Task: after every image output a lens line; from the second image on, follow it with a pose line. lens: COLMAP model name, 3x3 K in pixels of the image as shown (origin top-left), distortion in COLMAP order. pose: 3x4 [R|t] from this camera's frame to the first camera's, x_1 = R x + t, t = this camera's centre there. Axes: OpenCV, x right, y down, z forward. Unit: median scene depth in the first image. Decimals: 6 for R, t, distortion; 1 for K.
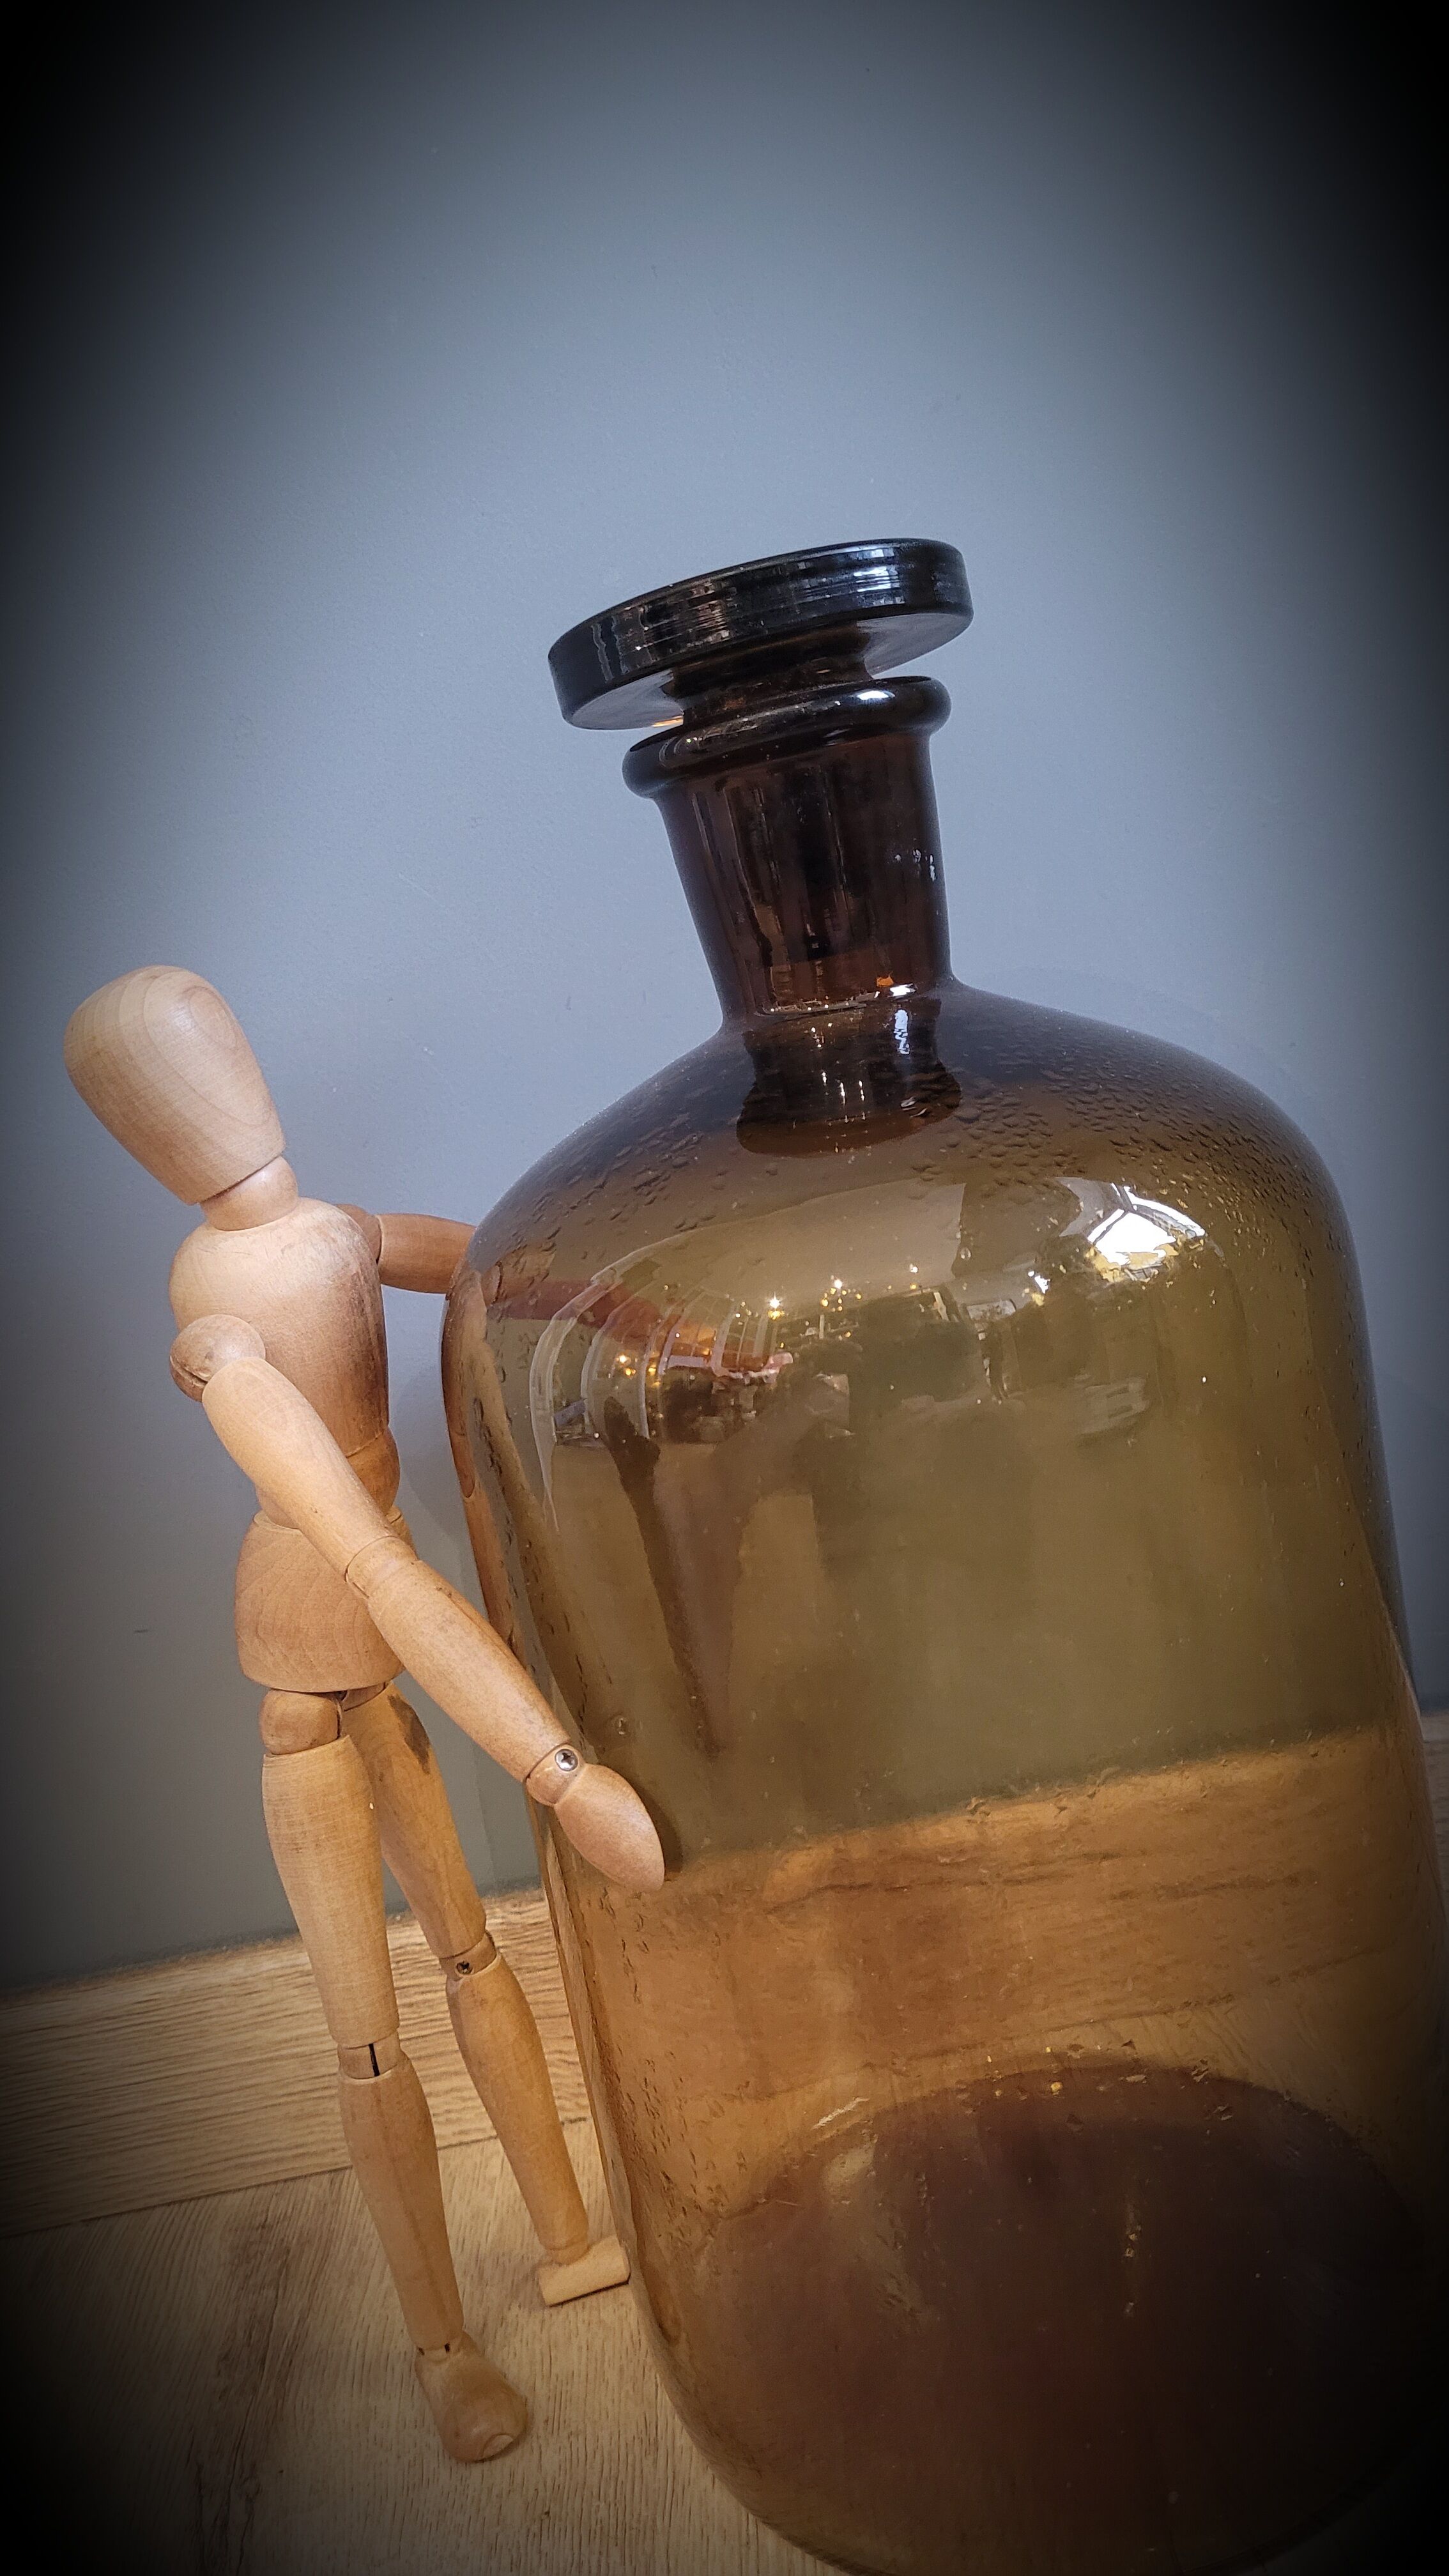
lens RADIAL K [[1962.3, 0, 740.9], [0, 1962.3, 1296.6], [0, 0, 1]] dist [0.011789, -0.009507]
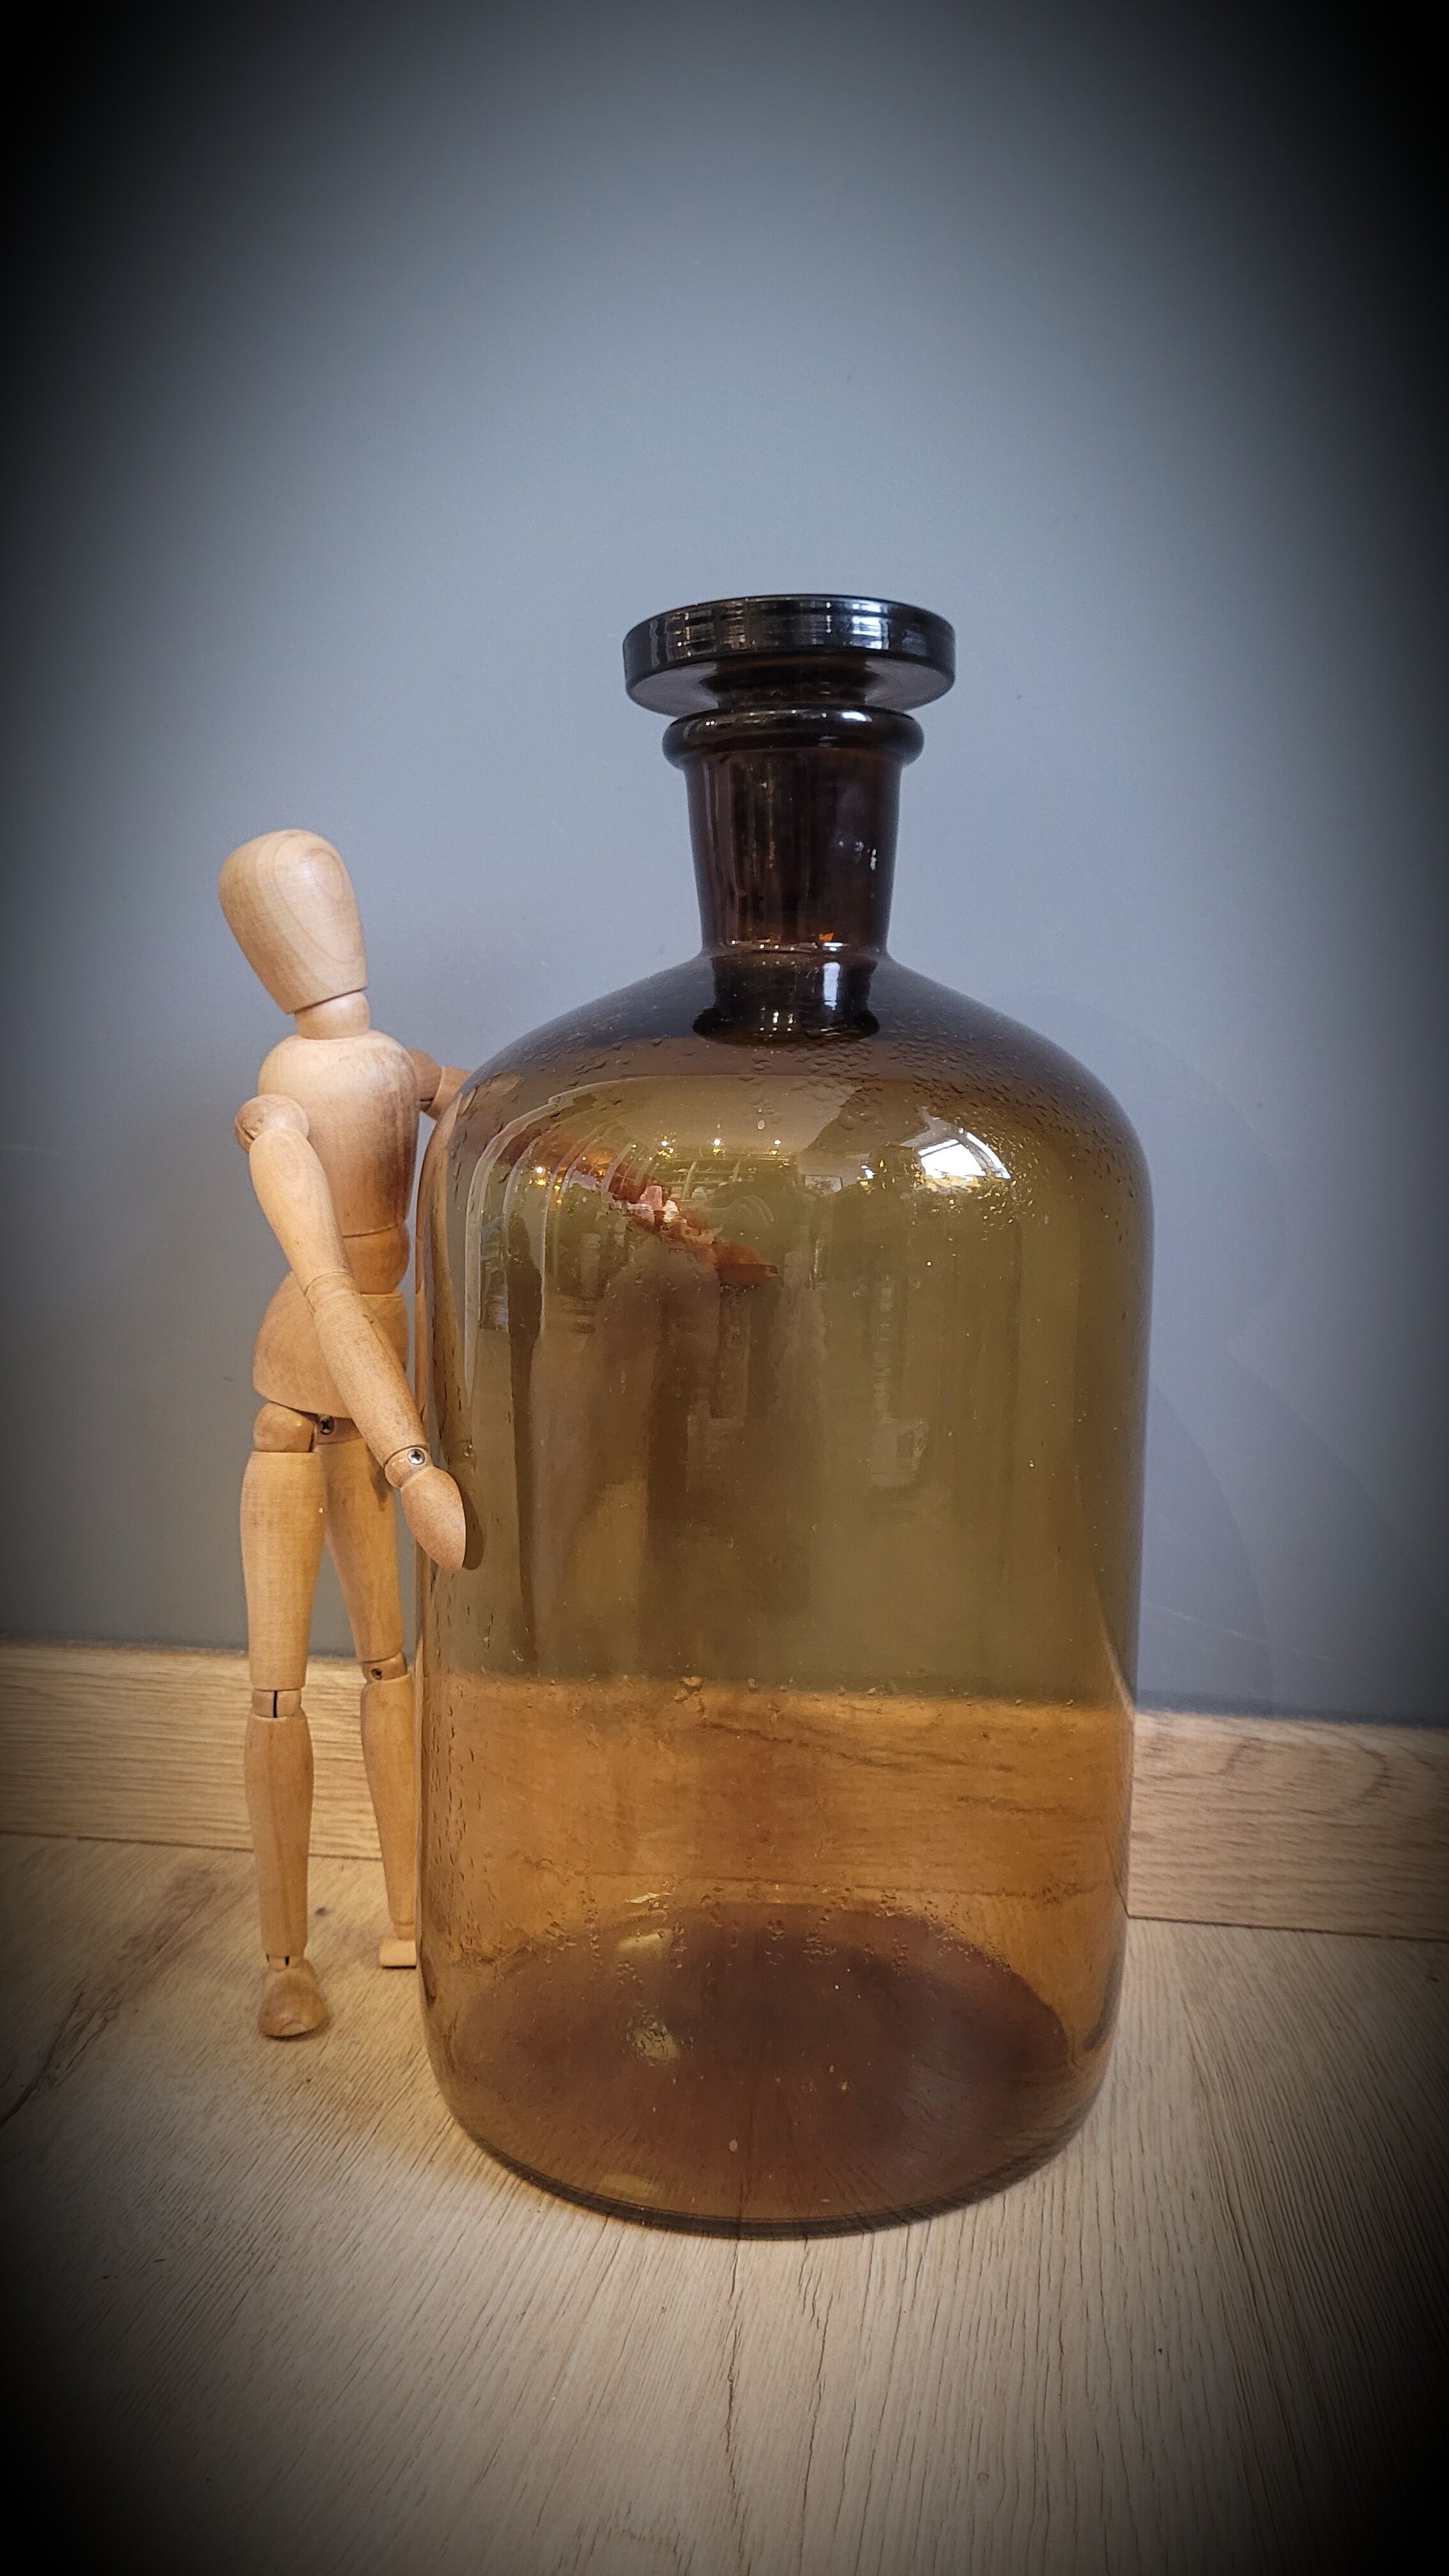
lens RADIAL K [[1953.1, 0, 737.9], [0, 1953.1, 1294.7], [0, 0, 1]] dist [0.022181, -0.005118]
pose [[0.959935, 0.216996, -0.177306, 0.275955], [-0.223870, 0.974424, -0.019484, 0.092503], [0.168543, 0.058397, 0.983963, -0.212881]]
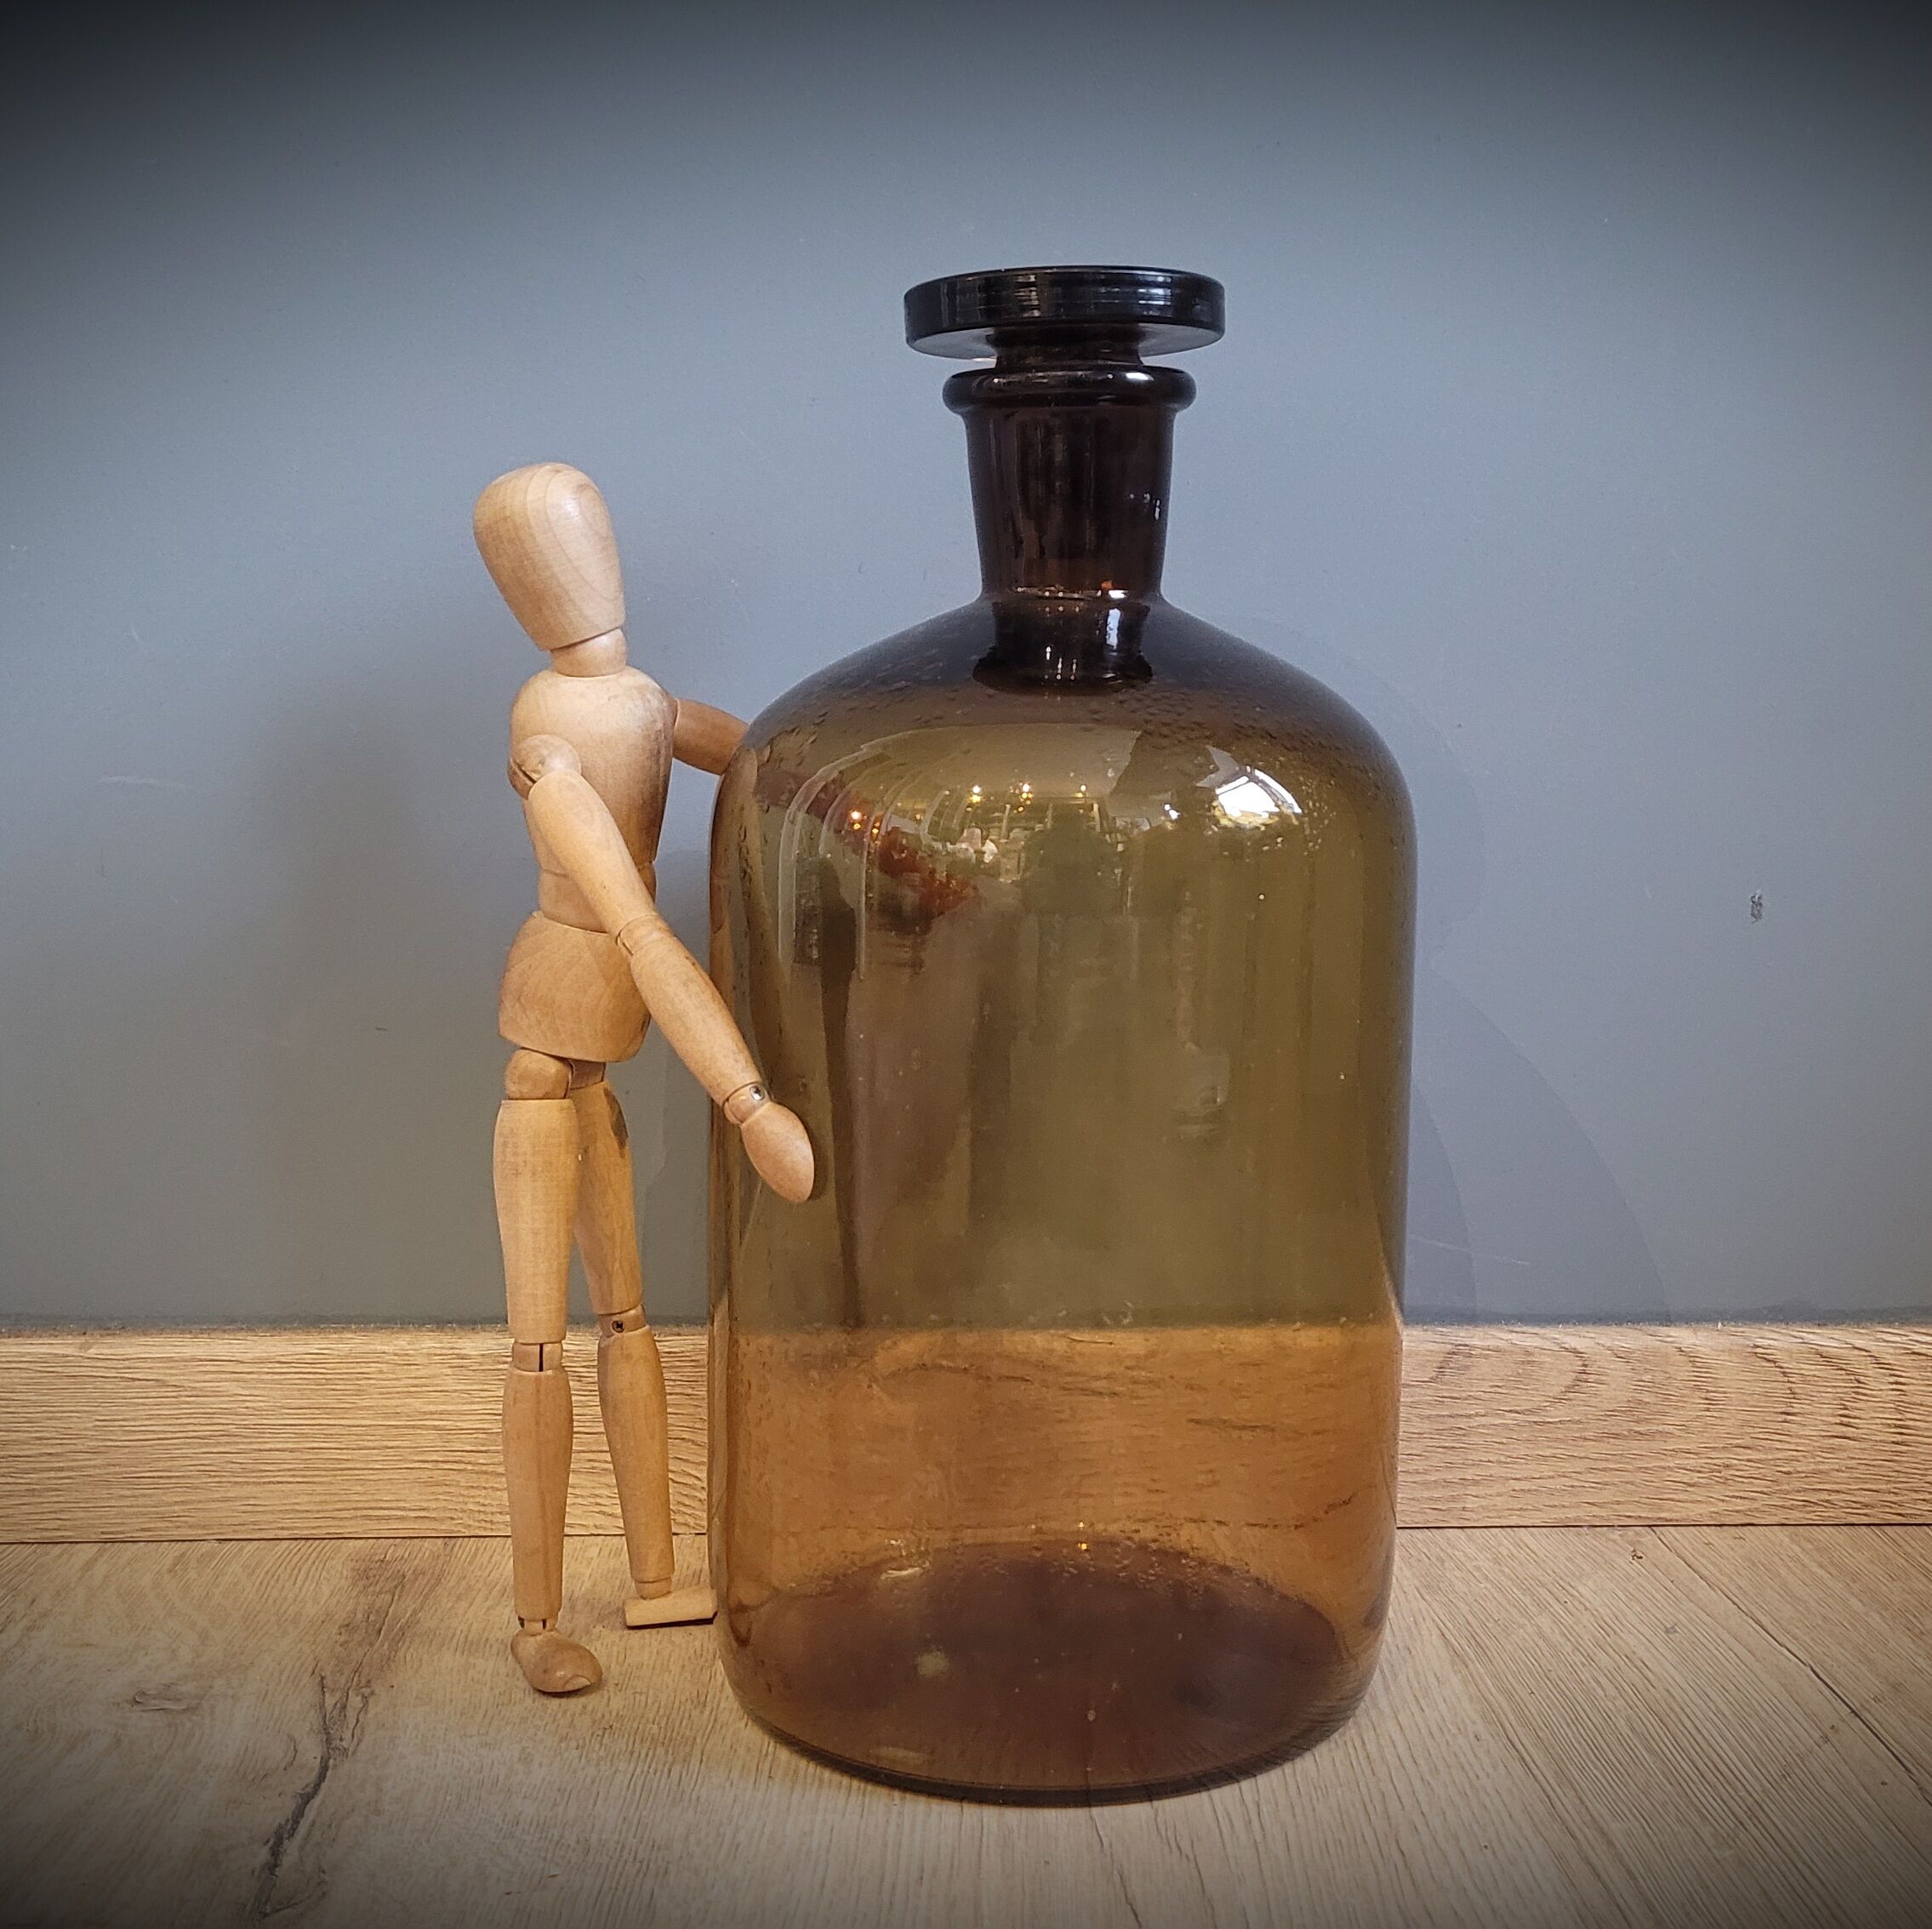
lens RADIAL K [[2556.5, 0, 1085.9], [0, 2556.5, 913.0], [0, 0, 1]] dist [0.006819, 0.066998]
pose [[0.980204, 0.195311, 0.032474, 0.043677], [-0.193167, 0.979354, -0.059604, 0.149998], [-0.043445, 0.052151, 0.997694, -0.658109]]
